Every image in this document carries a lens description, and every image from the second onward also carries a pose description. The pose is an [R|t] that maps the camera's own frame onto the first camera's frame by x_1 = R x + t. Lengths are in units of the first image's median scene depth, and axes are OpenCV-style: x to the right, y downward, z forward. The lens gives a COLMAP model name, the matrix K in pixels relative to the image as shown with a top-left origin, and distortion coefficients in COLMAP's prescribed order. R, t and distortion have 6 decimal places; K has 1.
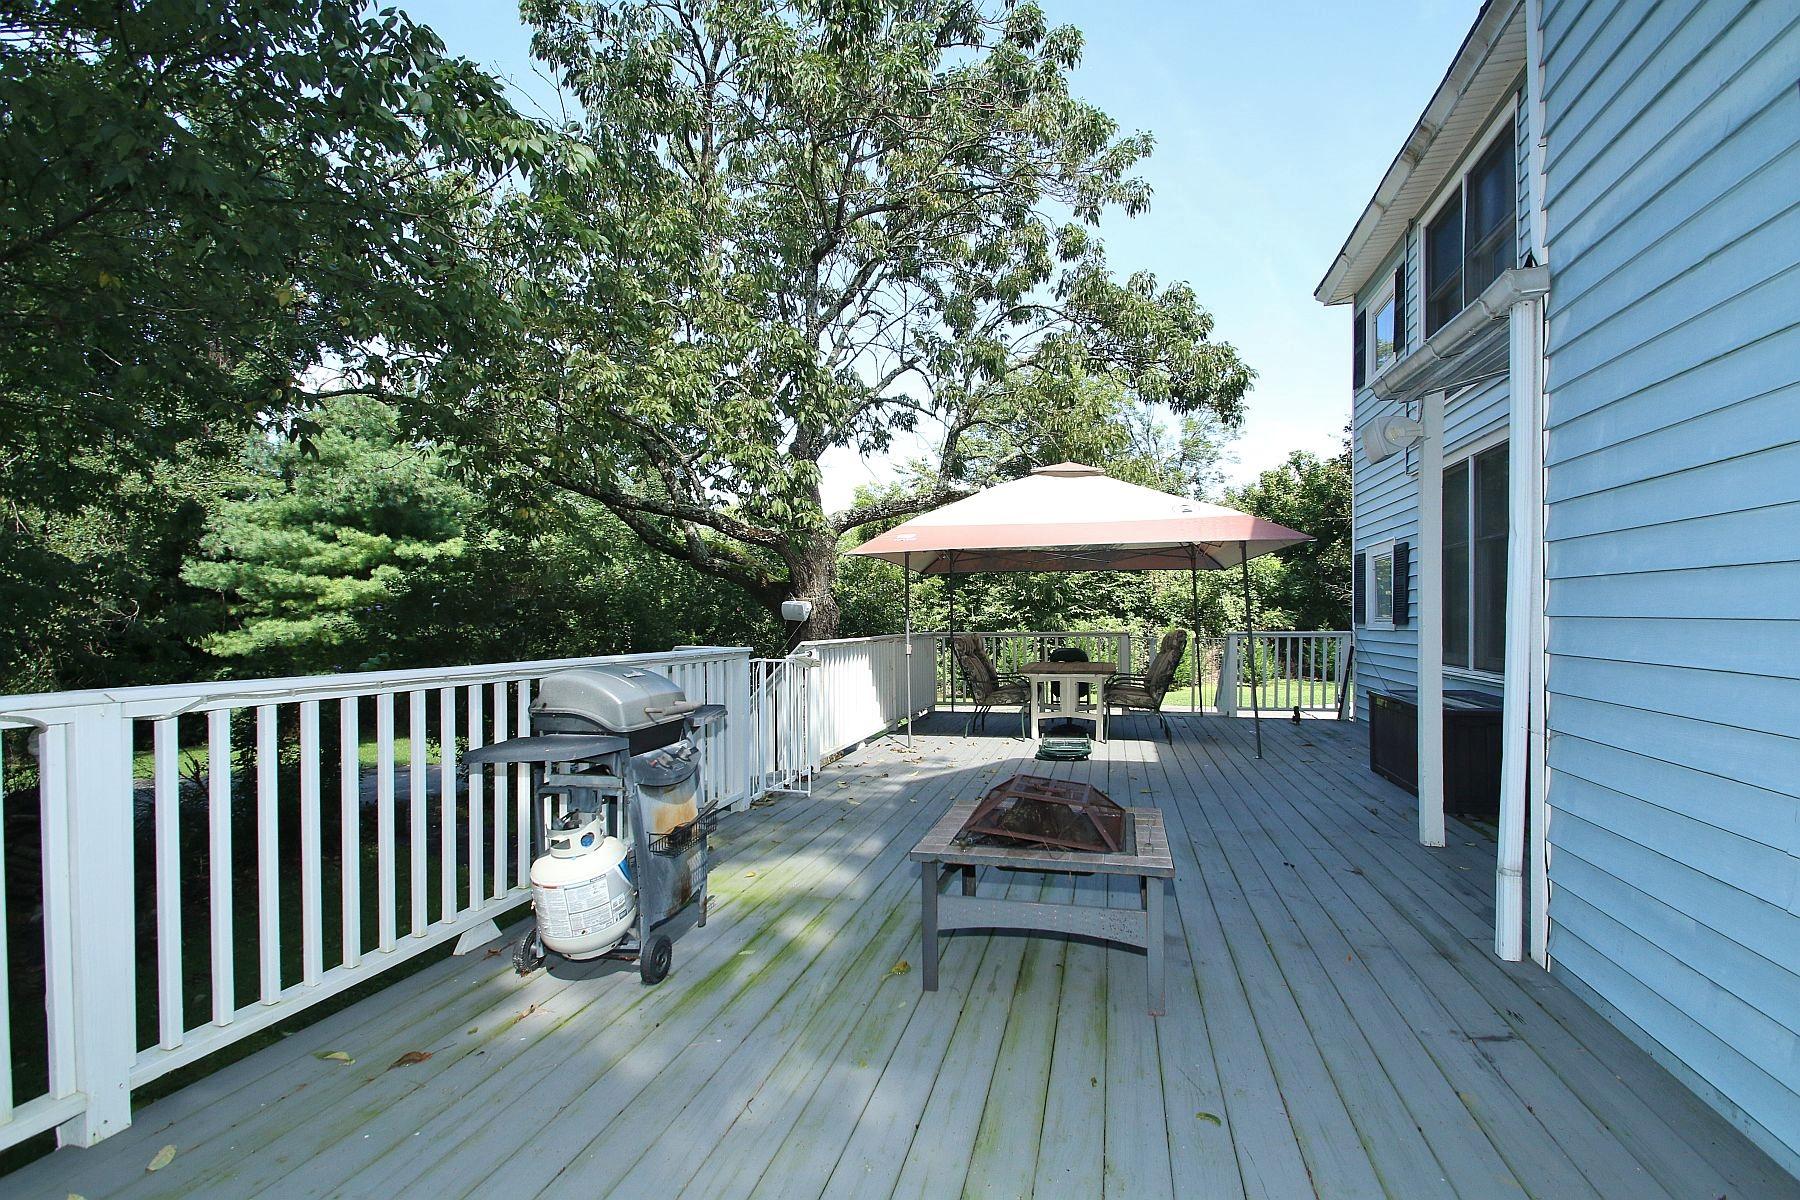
lens RADIAL K [[842.2, 0, 897.1], [0, 842.2, 617.0], [0, 0, 1]] dist [0.003693, -0.009942]
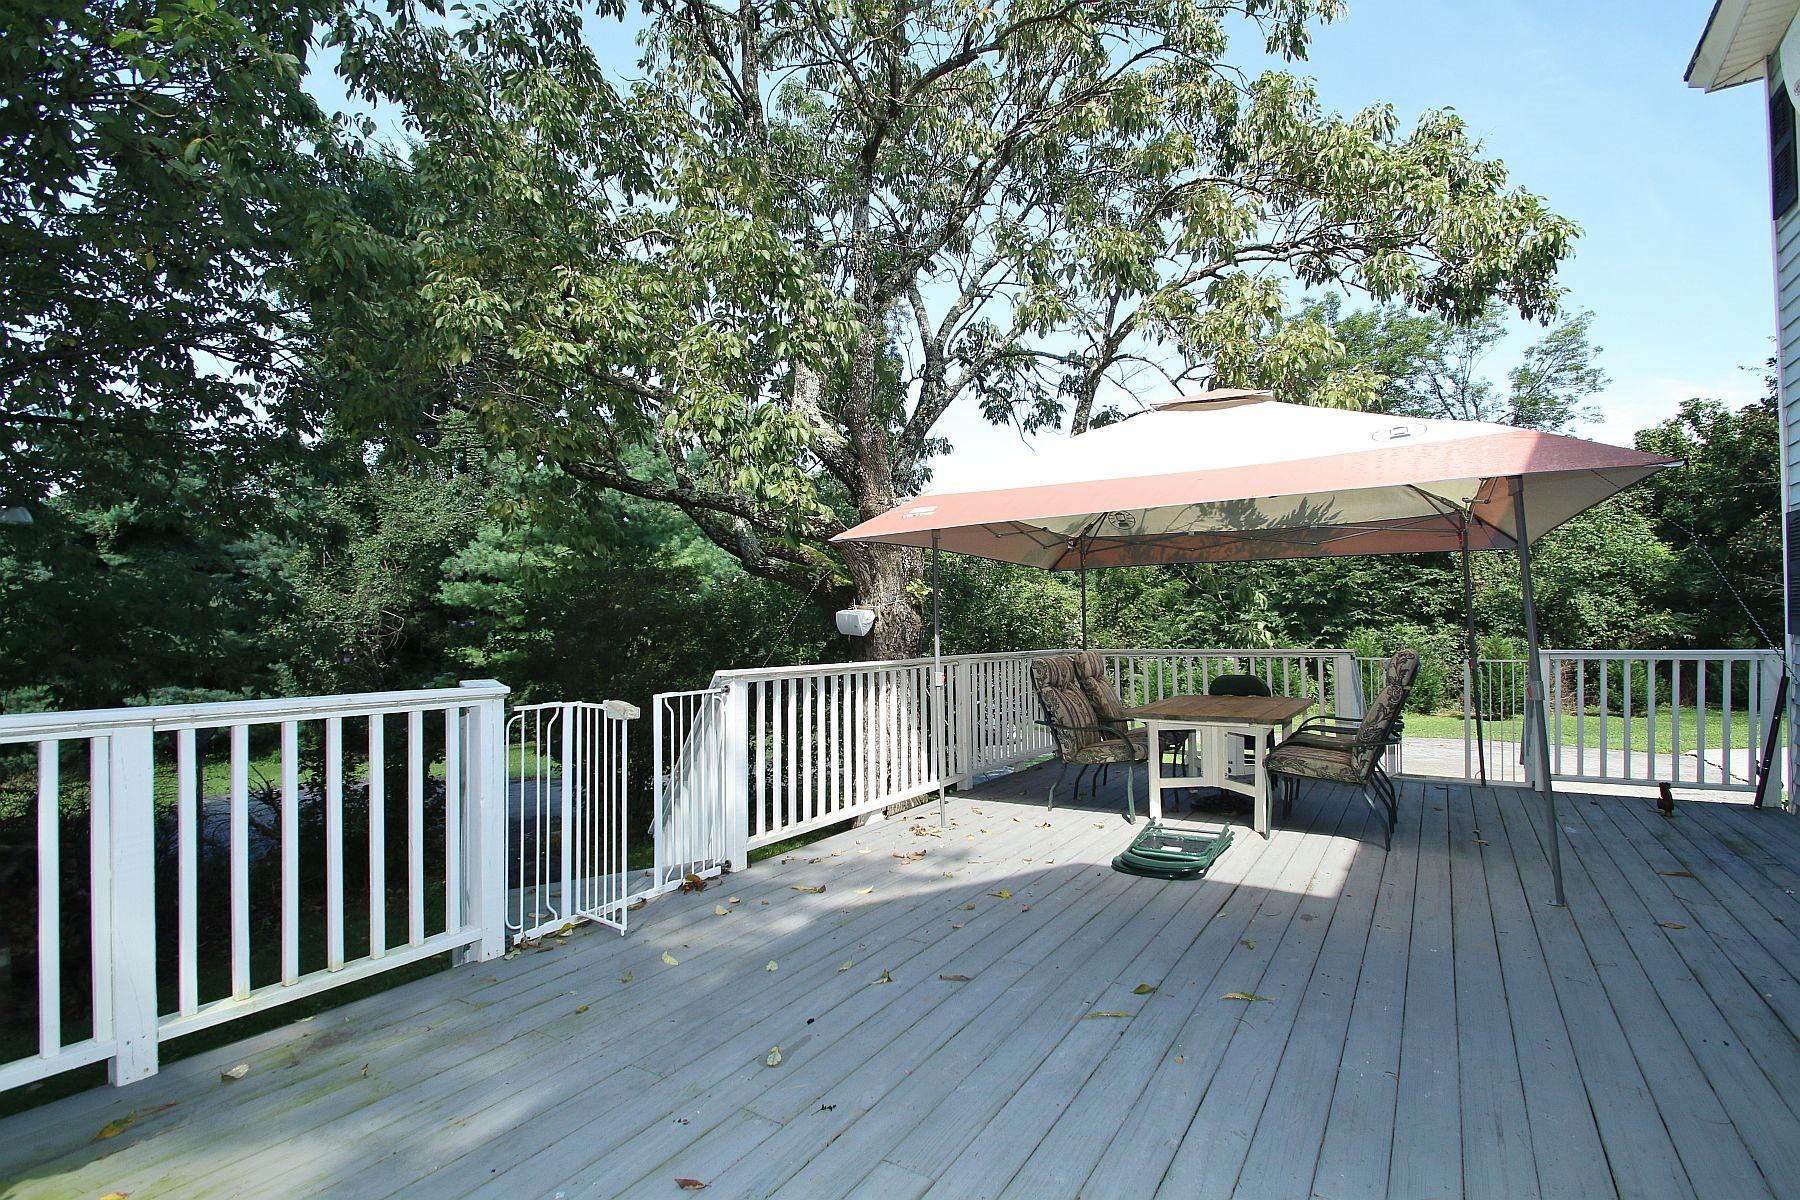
lens RADIAL K [[842.2, 0, 897.1], [0, 842.2, 618.6], [0, 0, 1]] dist [0.003693, -0.009942]
pose [[0.947927, -0.011664, -0.318275, 0.157731], [0.008743, 0.999906, -0.010606, -0.002728], [0.318369, 0.007271, 0.947939, 0.285092]]
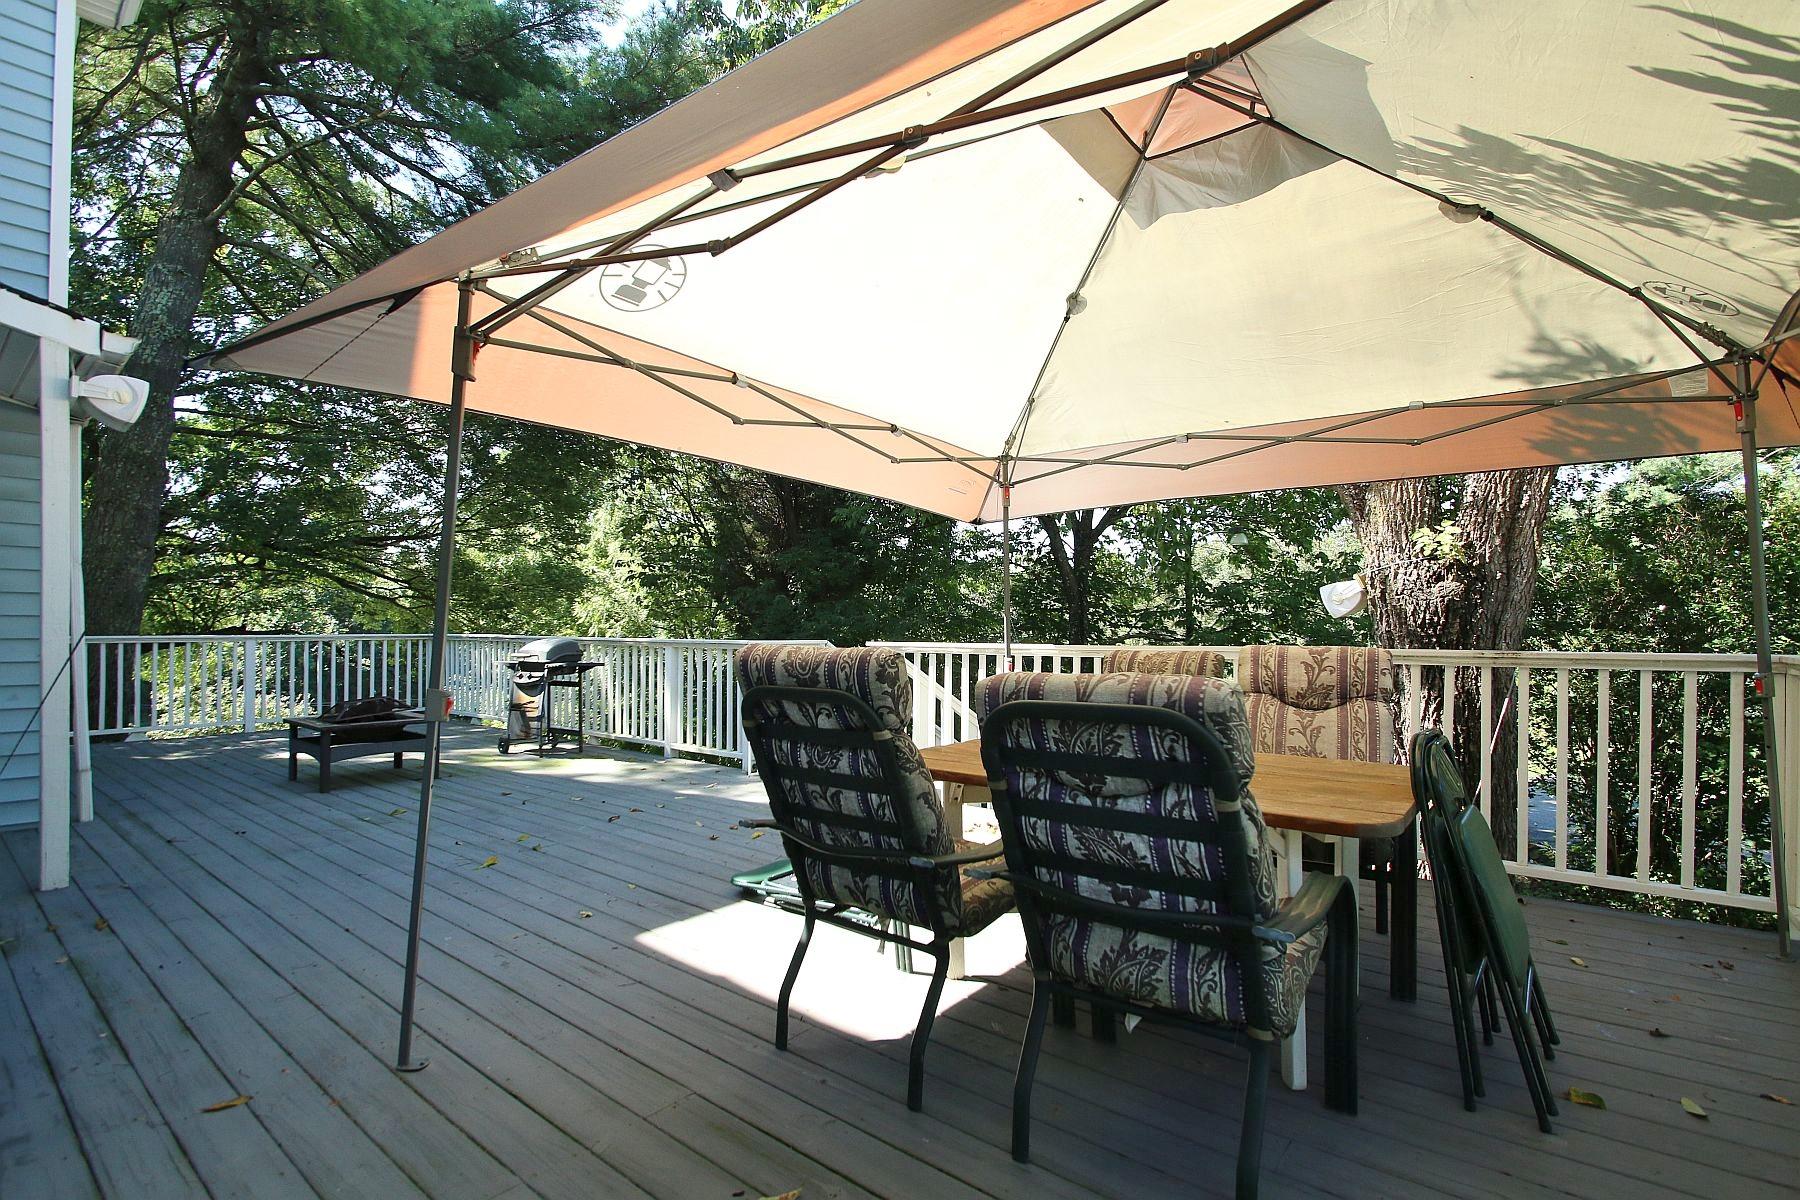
lens RADIAL K [[842.2, 0, 915.7], [0, 842.2, 615.0], [0, 0, 1]] dist [0.003693, -0.009942]
pose [[-0.416511, -0.008882, -0.909087, 0.467822], [0.003441, 0.999930, -0.011346, 0.007140], [0.909124, -0.007854, -0.416451, 0.959878]]
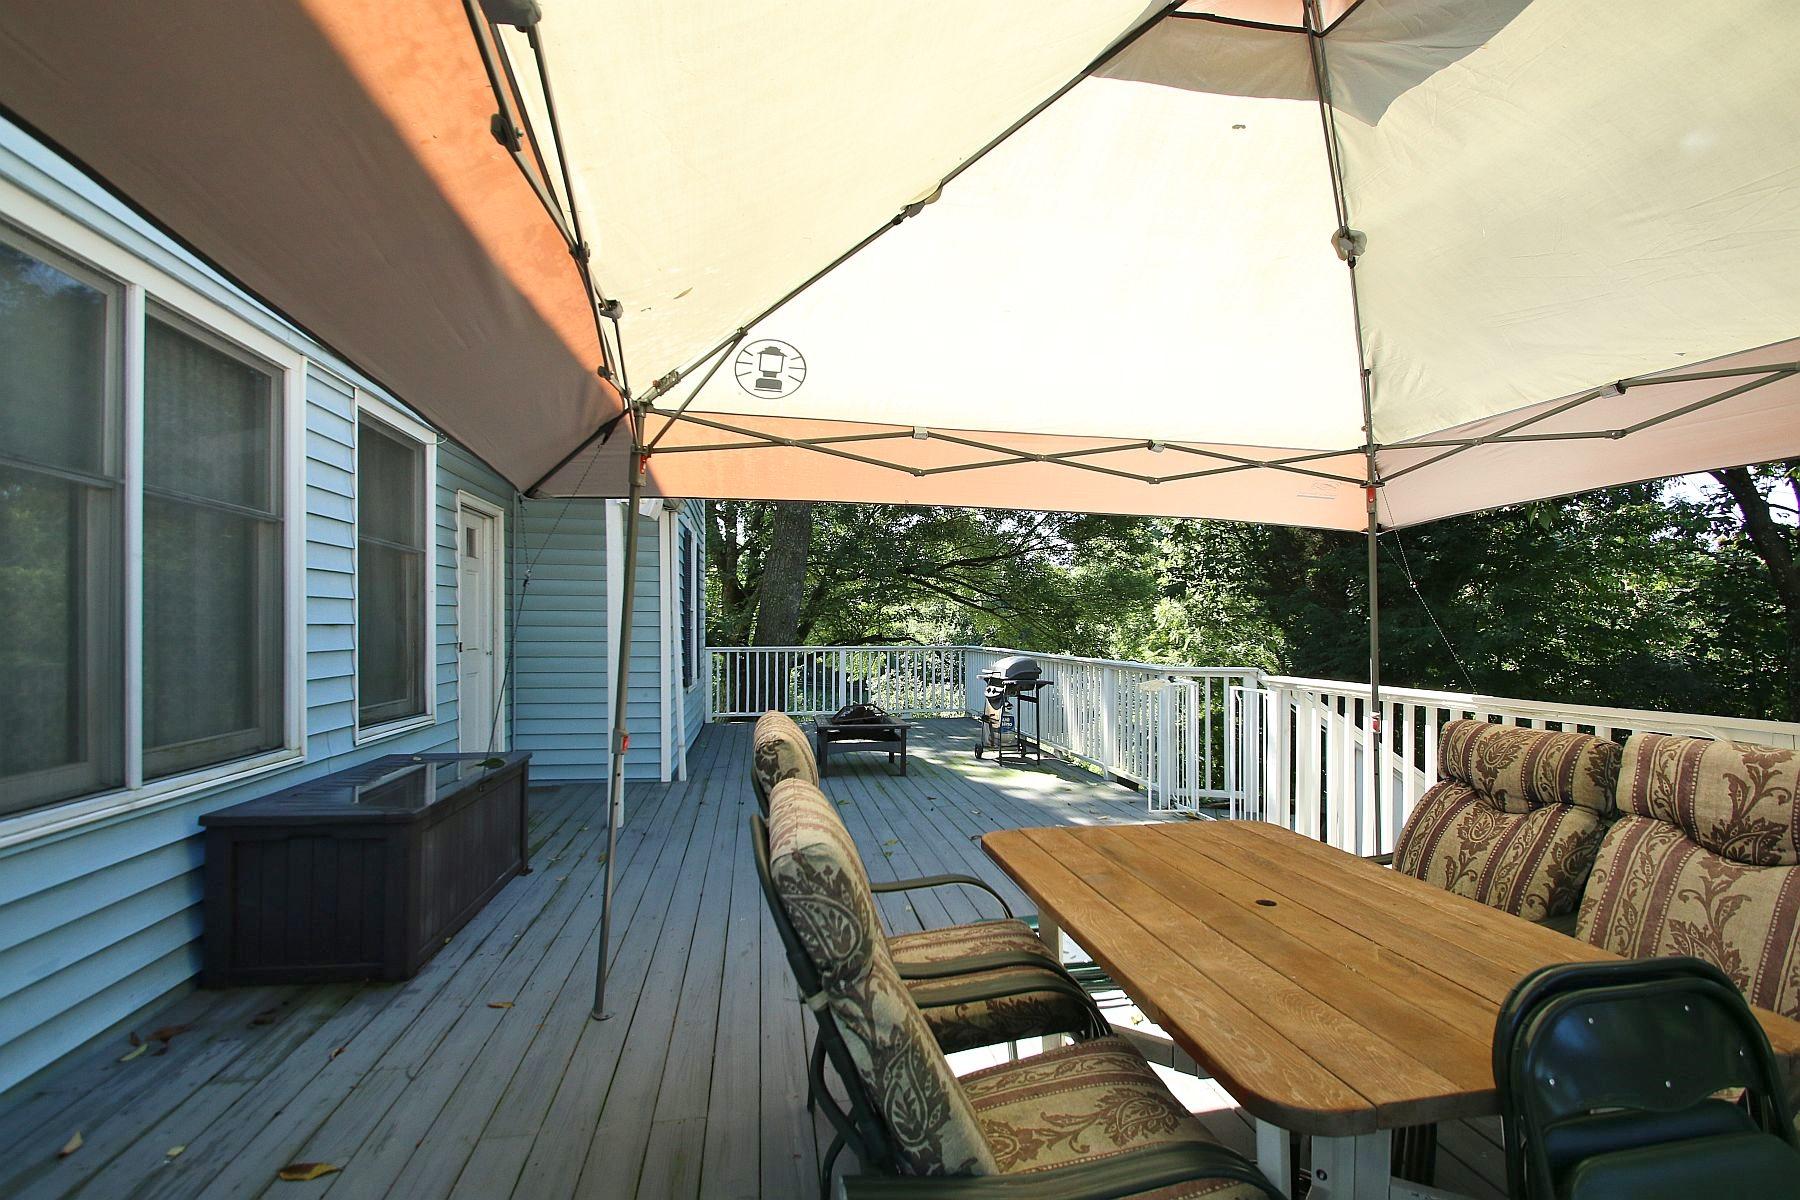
lens RADIAL K [[842.2, 0, 903.3], [0, 842.2, 617.7], [0, 0, 1]] dist [0.003693, -0.009942]
pose [[-0.914515, -0.000592, -0.404553, 0.341170], [0.004337, 0.999927, -0.011267, -0.011351], [0.404530, -0.012058, -0.914445, 1.058293]]
